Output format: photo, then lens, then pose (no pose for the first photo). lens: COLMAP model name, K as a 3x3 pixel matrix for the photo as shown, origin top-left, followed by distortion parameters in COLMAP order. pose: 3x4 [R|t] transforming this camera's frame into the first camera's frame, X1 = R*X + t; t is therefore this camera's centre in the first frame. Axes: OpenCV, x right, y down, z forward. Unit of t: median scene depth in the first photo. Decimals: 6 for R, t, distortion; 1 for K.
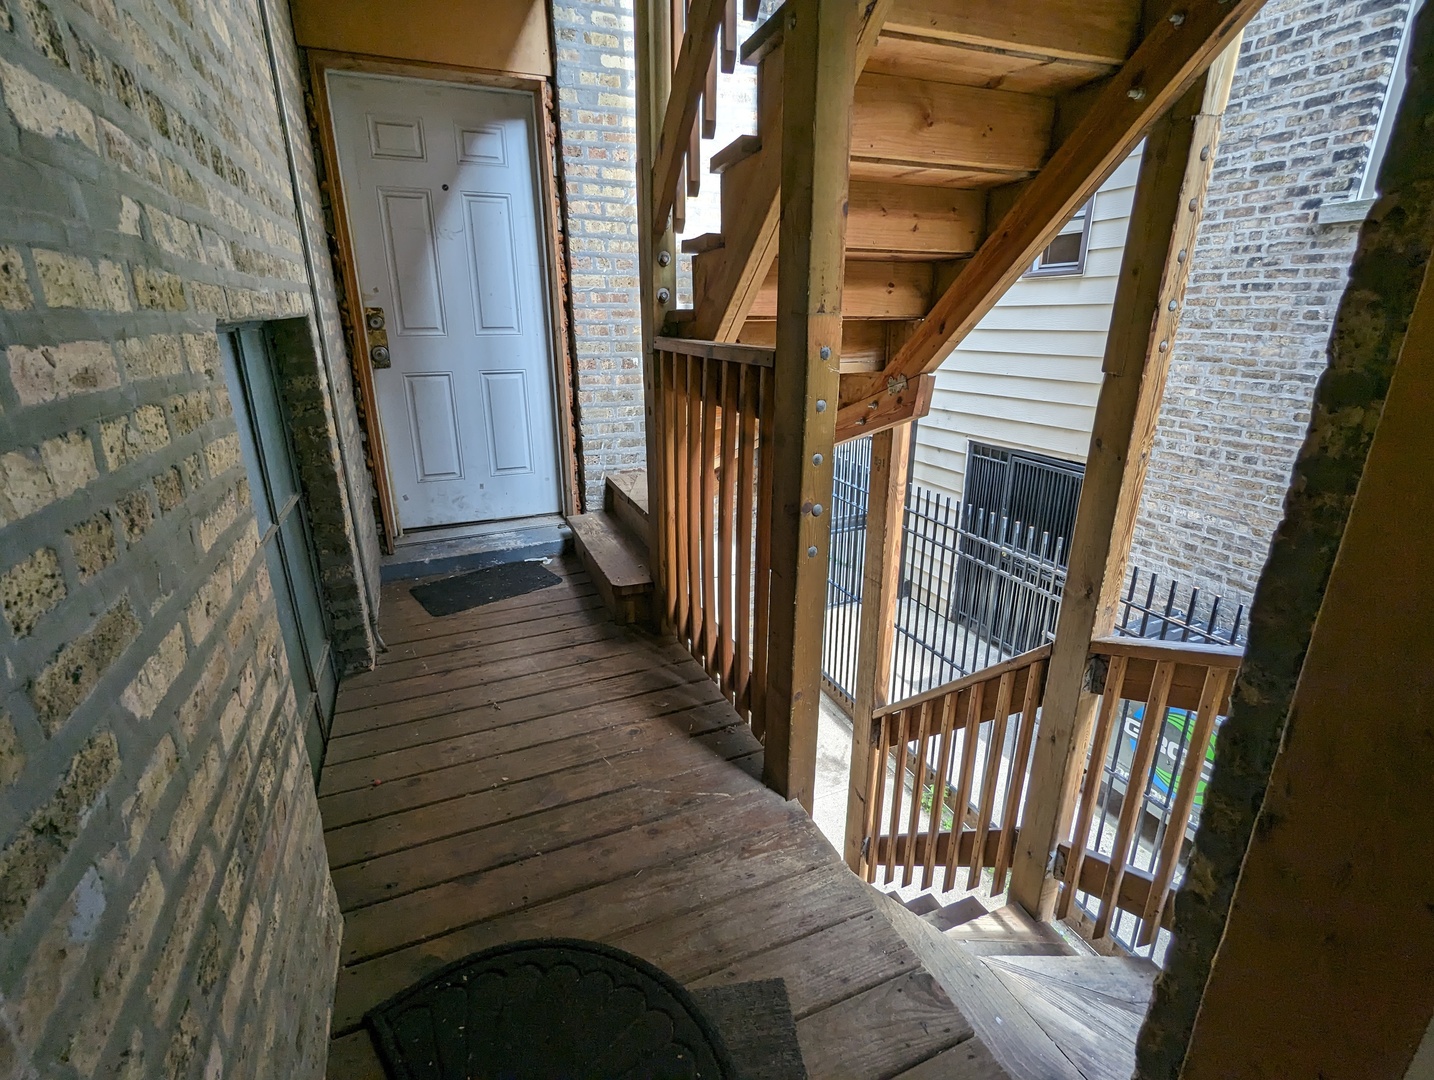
lens RADIAL K [[683.7, 0, 710.0], [0, 683.7, 533.1], [0, 0, 1]] dist [-0.004123, 0.003070]
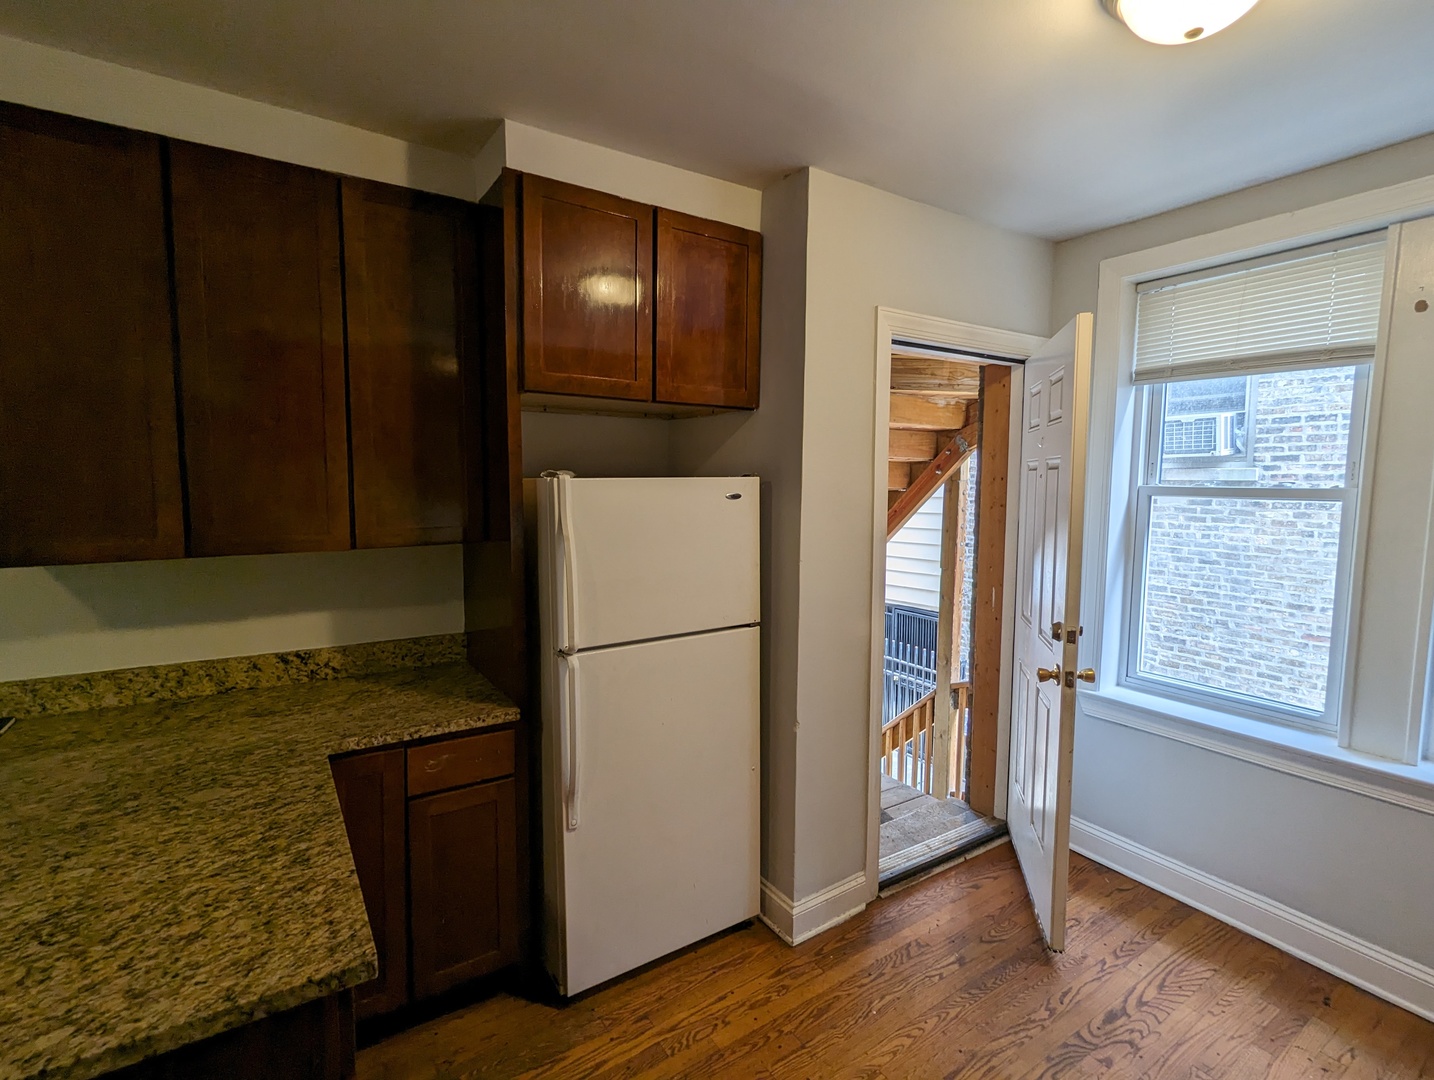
lens RADIAL K [[683.7, 0, 717.5], [0, 683.7, 534.8], [0, 0, 1]] dist [-0.004123, 0.003070]
pose [[0.981952, -0.007345, 0.188987, -0.643384], [0.051673, 0.971646, -0.230723, 0.164363], [-0.181933, 0.236325, 0.954490, -1.169245]]
